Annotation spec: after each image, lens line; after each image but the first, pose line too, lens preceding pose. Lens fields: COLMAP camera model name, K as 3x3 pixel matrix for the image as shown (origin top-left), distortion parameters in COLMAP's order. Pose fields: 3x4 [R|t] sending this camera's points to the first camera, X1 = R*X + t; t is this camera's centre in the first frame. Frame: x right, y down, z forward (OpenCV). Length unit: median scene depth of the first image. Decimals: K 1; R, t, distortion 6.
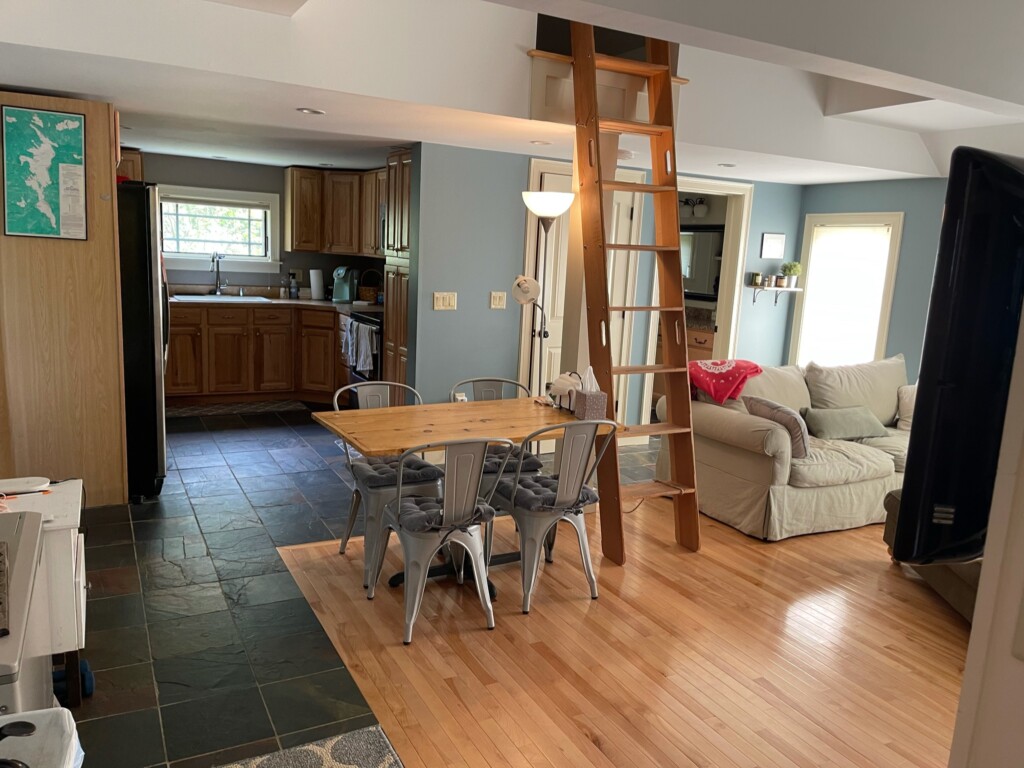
lens RADIAL K [[776.0, 0, 509.3], [0, 776.0, 384.6], [0, 0, 1]] dist [0.036112, -0.016737]
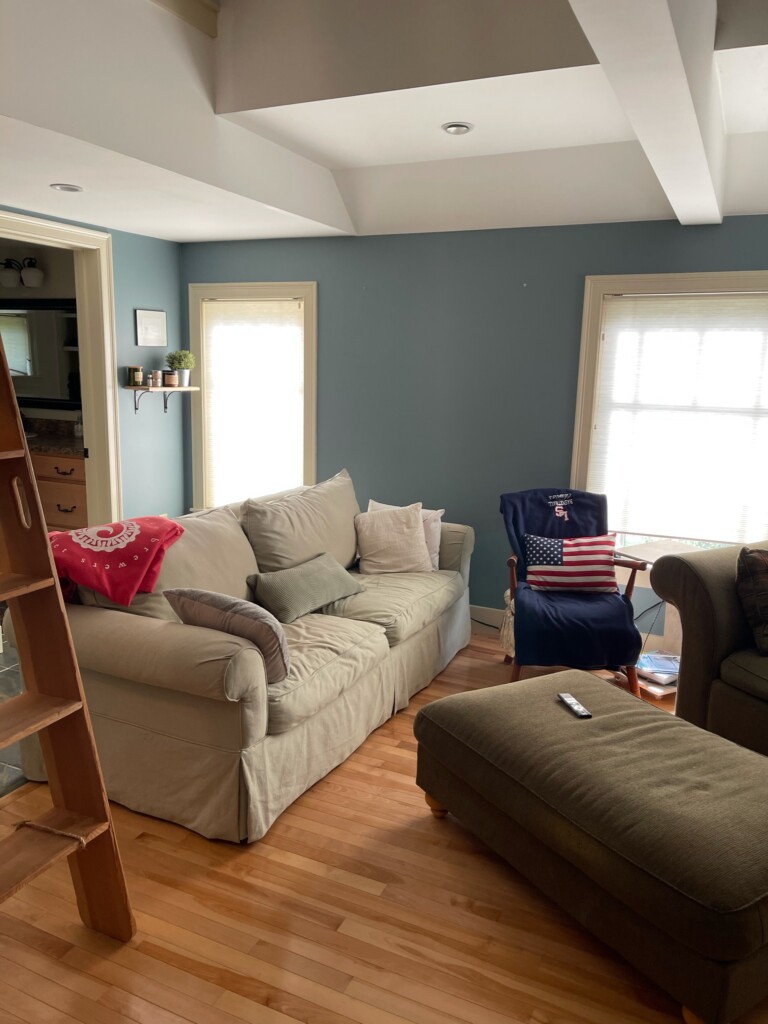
lens RADIAL K [[776.0, 0, 383.4], [0, 776.0, 512.8], [0, 0, 1]] dist [0.036112, -0.016737]
pose [[0.801781, -0.145262, 0.579695, 0.103006], [0.119876, 0.989386, 0.082123, -0.063418], [-0.585472, 0.003646, 0.810685, 0.427584]]
